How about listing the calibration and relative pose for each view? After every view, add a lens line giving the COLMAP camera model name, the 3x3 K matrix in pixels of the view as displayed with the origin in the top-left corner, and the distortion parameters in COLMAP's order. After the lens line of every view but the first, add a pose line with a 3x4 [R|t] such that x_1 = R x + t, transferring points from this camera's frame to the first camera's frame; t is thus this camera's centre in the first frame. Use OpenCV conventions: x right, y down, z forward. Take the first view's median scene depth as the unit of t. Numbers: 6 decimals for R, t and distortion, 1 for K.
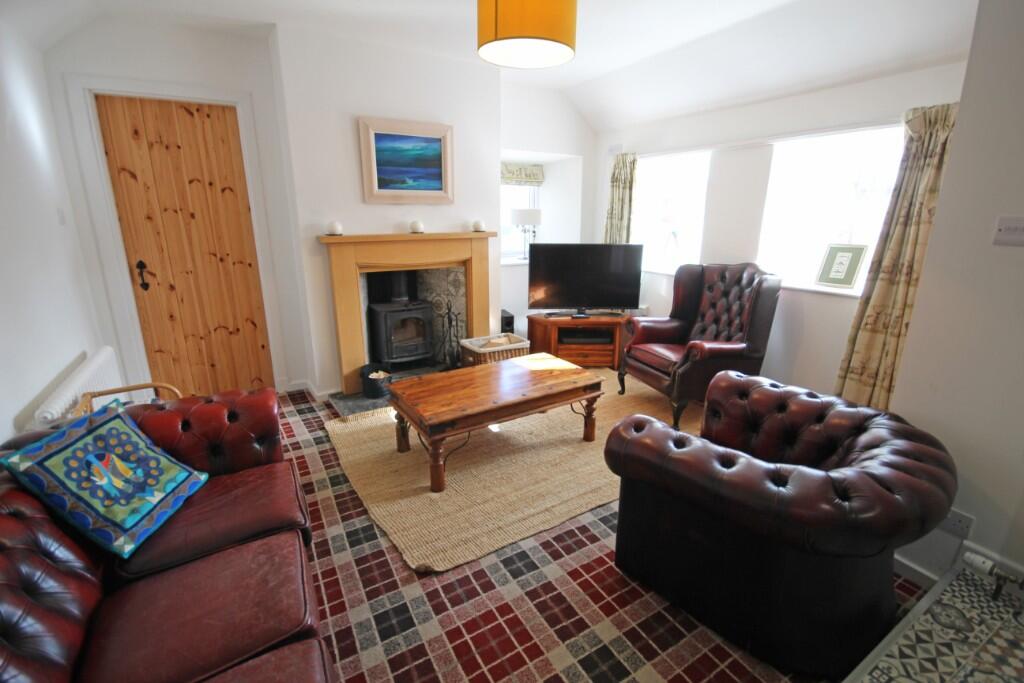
lens RADIAL K [[471.4, 0, 517.5], [0, 471.4, 342.6], [0, 0, 1]] dist [0.010274, -0.013816]
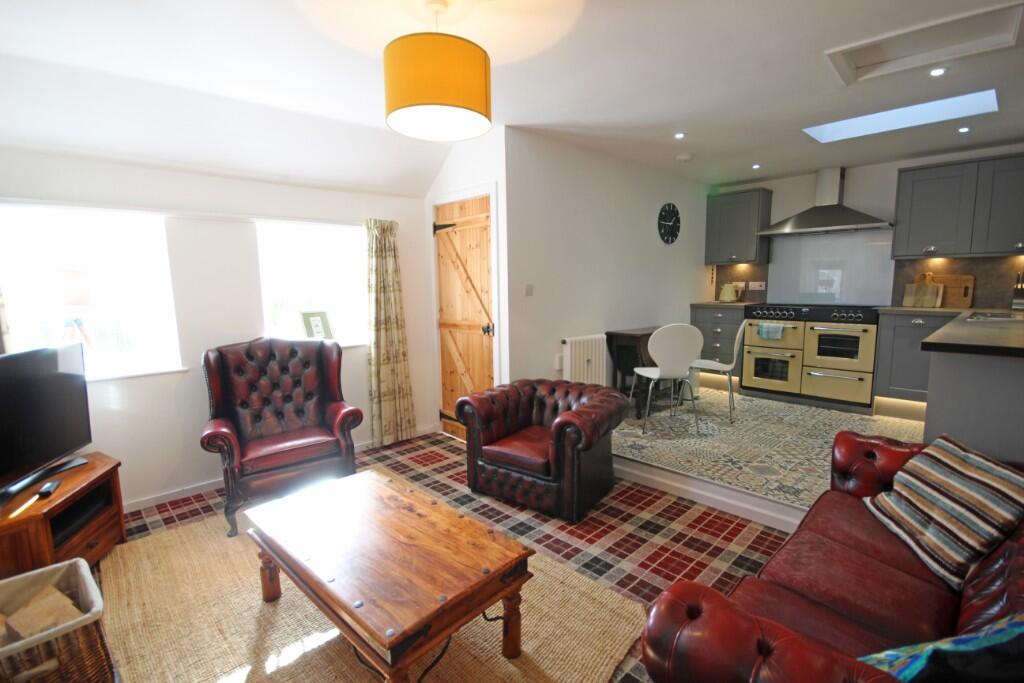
lens RADIAL K [[471.4, 0, 517.5], [0, 471.4, 342.6], [0, 0, 1]] dist [0.010274, -0.013816]
pose [[-0.246277, -0.125381, 0.961055, -0.629300], [0.266259, 0.944692, 0.191477, -0.219791], [-0.931909, 0.303046, -0.199272, 0.759894]]
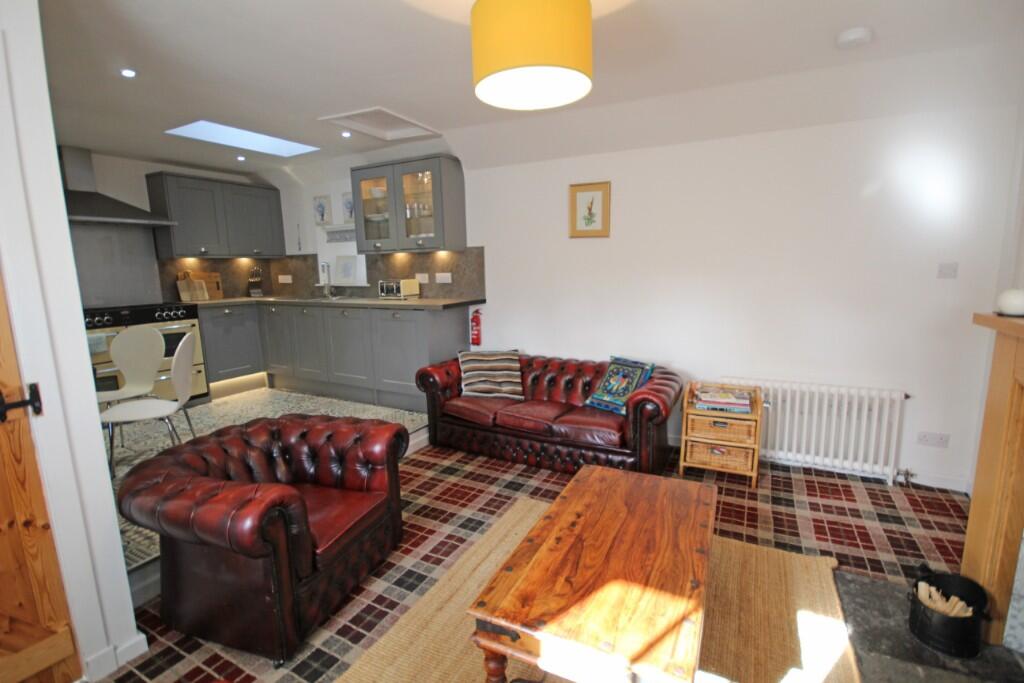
lens RADIAL K [[471.4, 0, 517.5], [0, 471.4, 342.6], [0, 0, 1]] dist [0.010274, -0.013816]
pose [[-0.853383, 0.099046, -0.511788, 0.325231], [-0.119200, 0.918693, 0.376555, -0.330021], [0.507473, 0.382351, -0.772191, 1.158777]]
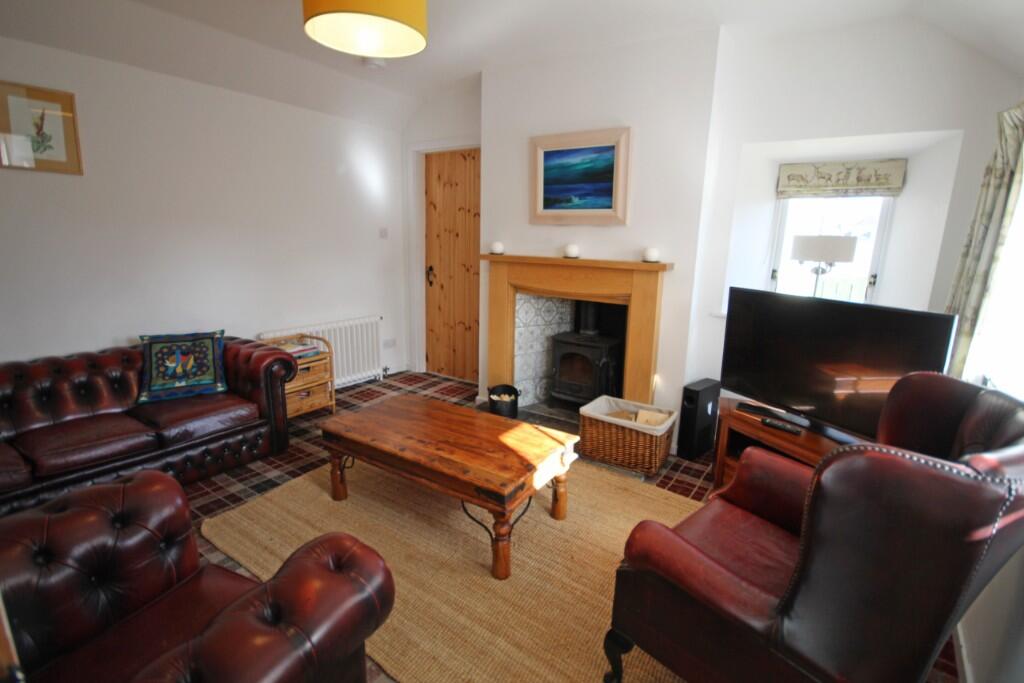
lens RADIAL K [[471.4, 0, 517.5], [0, 471.4, 342.6], [0, 0, 1]] dist [0.010274, -0.013816]
pose [[0.417622, 0.206653, -0.884809, 0.622936], [-0.266571, 0.958808, 0.098117, -0.158561], [0.868638, 0.194888, 0.455507, 0.616618]]
